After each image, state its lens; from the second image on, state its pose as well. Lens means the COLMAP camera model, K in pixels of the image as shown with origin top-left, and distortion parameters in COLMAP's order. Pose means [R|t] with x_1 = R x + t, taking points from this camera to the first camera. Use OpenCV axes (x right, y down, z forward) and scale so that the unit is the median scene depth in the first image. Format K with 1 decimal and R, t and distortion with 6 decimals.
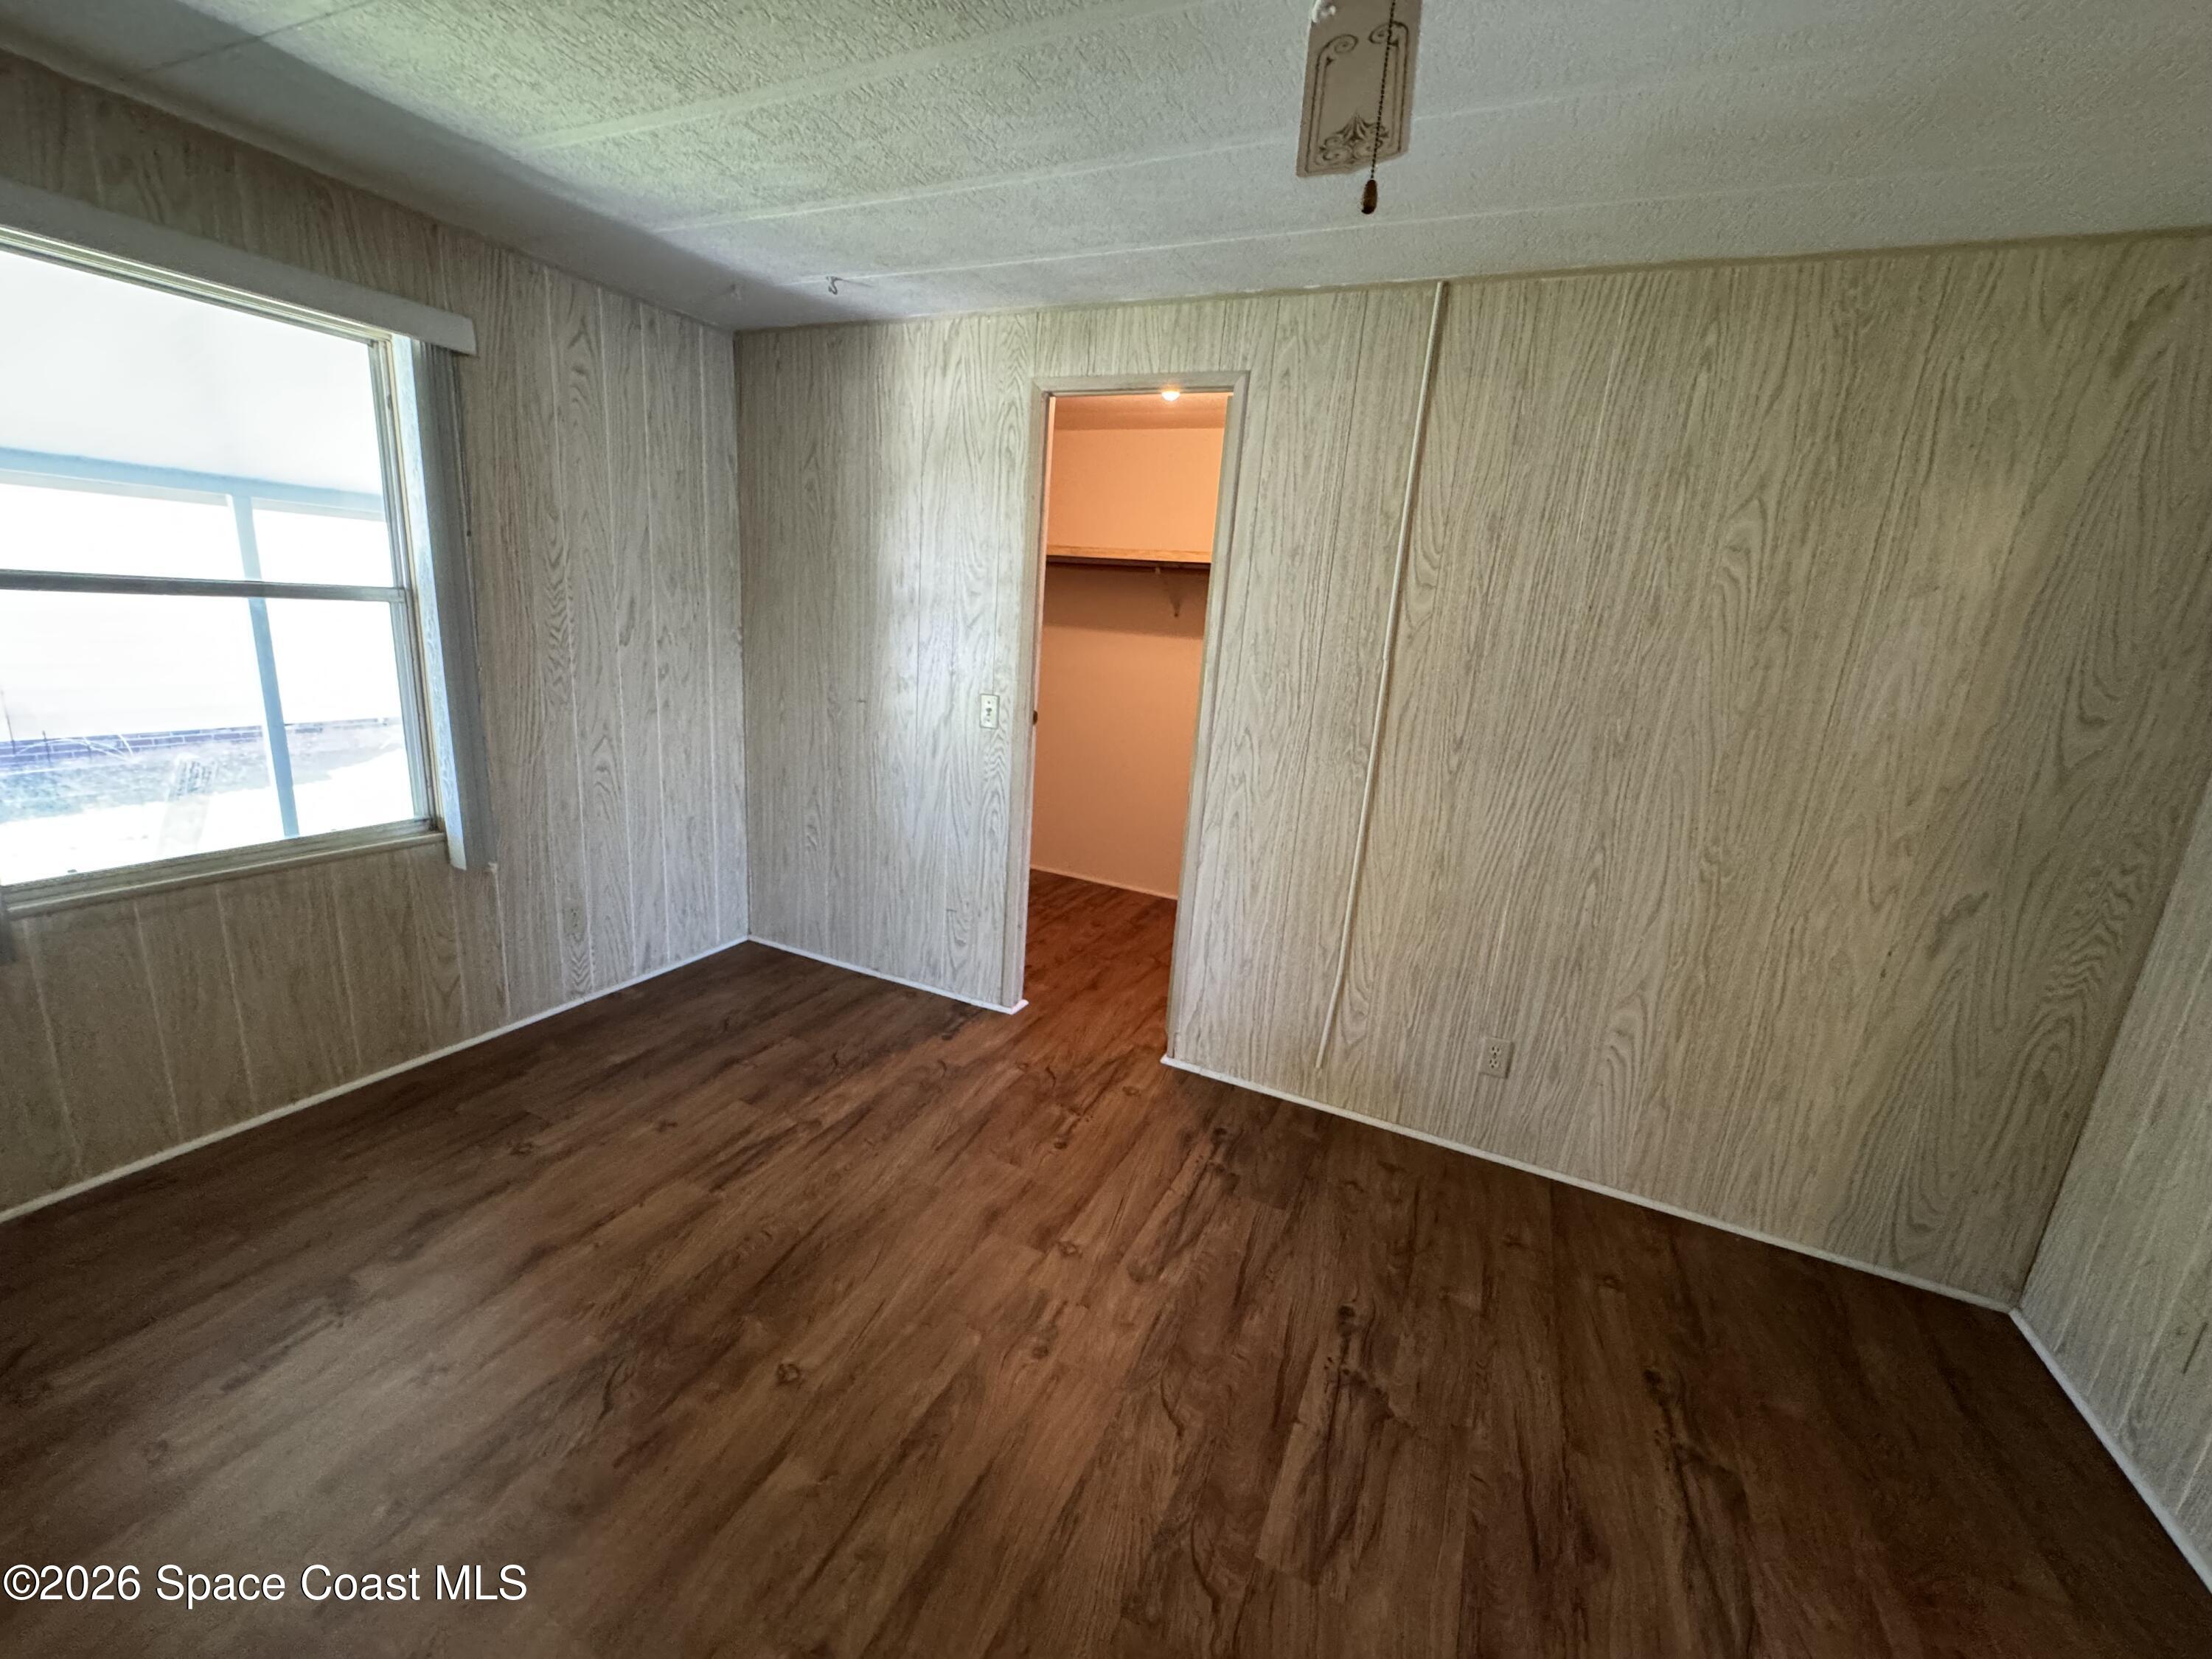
lens RADIAL K [[882.9, 0, 1106.7], [0, 882.9, 828.0], [0, 0, 1]] dist [-0.004567, 0.001185]
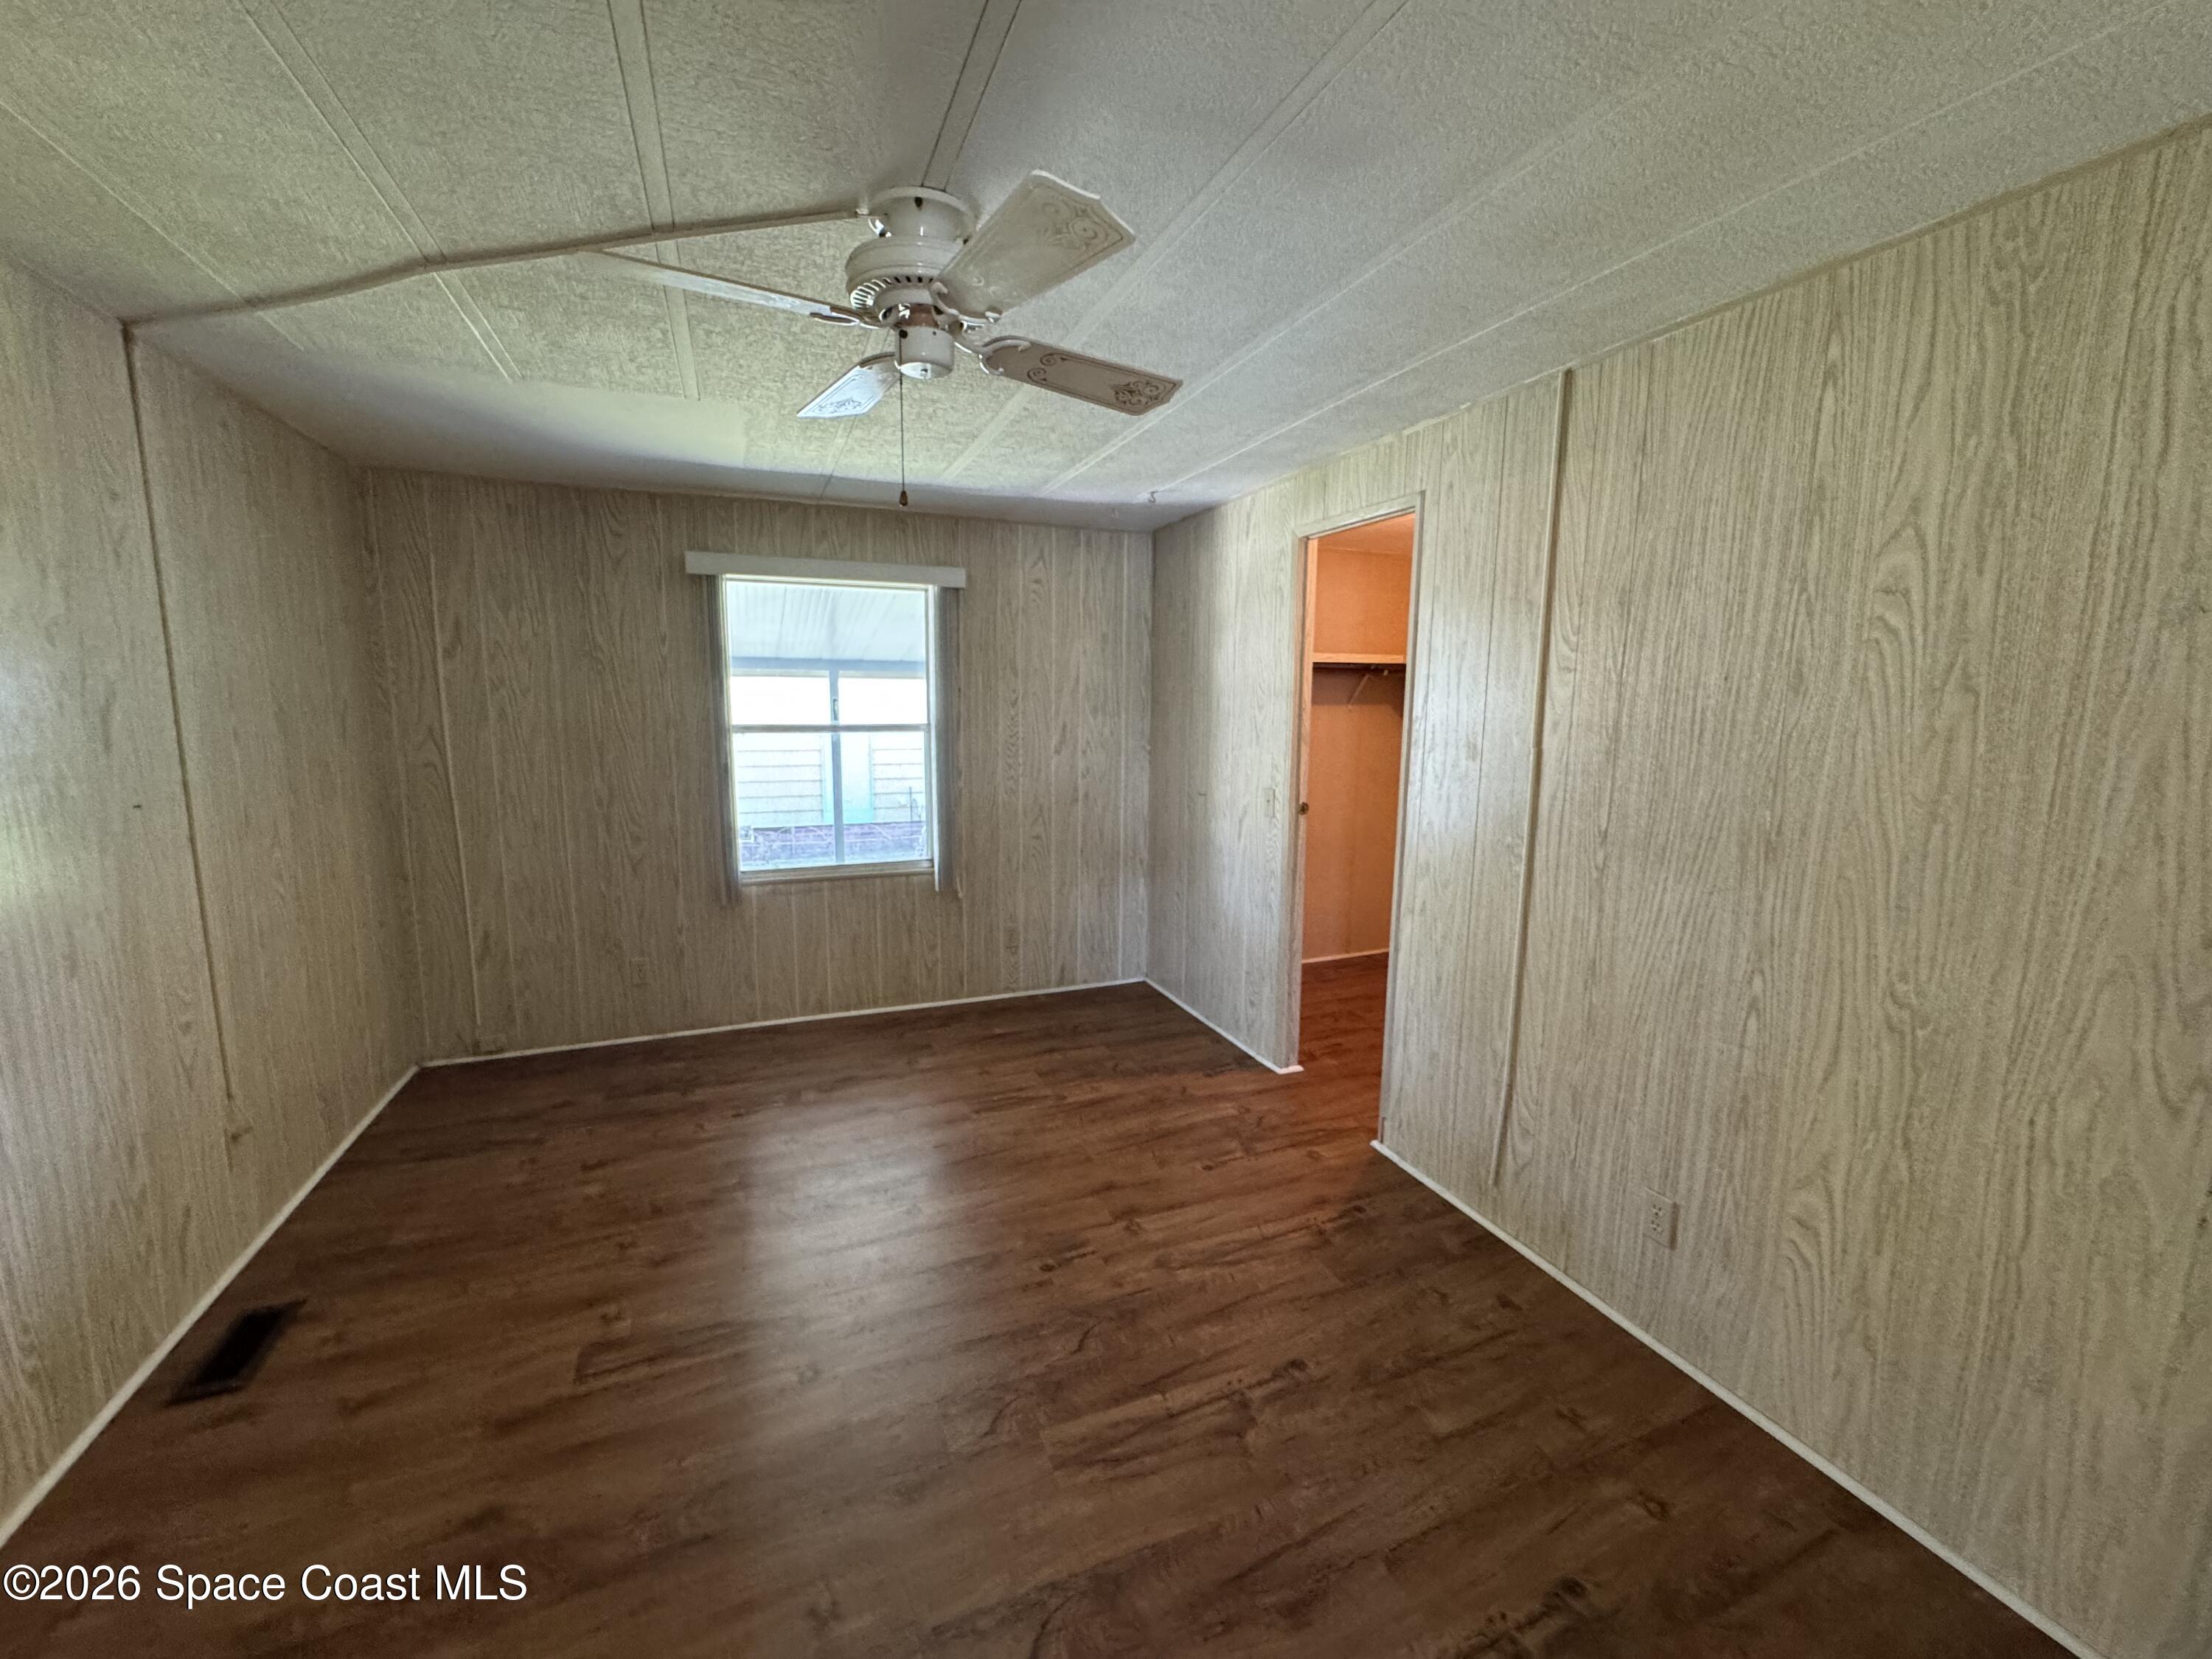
lens RADIAL K [[882.9, 0, 1104.7], [0, 882.9, 830.3], [0, 0, 1]] dist [-0.004567, 0.001185]
pose [[0.731548, 0.034064, -0.680939, 0.684019], [-0.119357, 0.989726, -0.078717, 0.031055], [0.671262, 0.138860, 0.728097, 0.004008]]
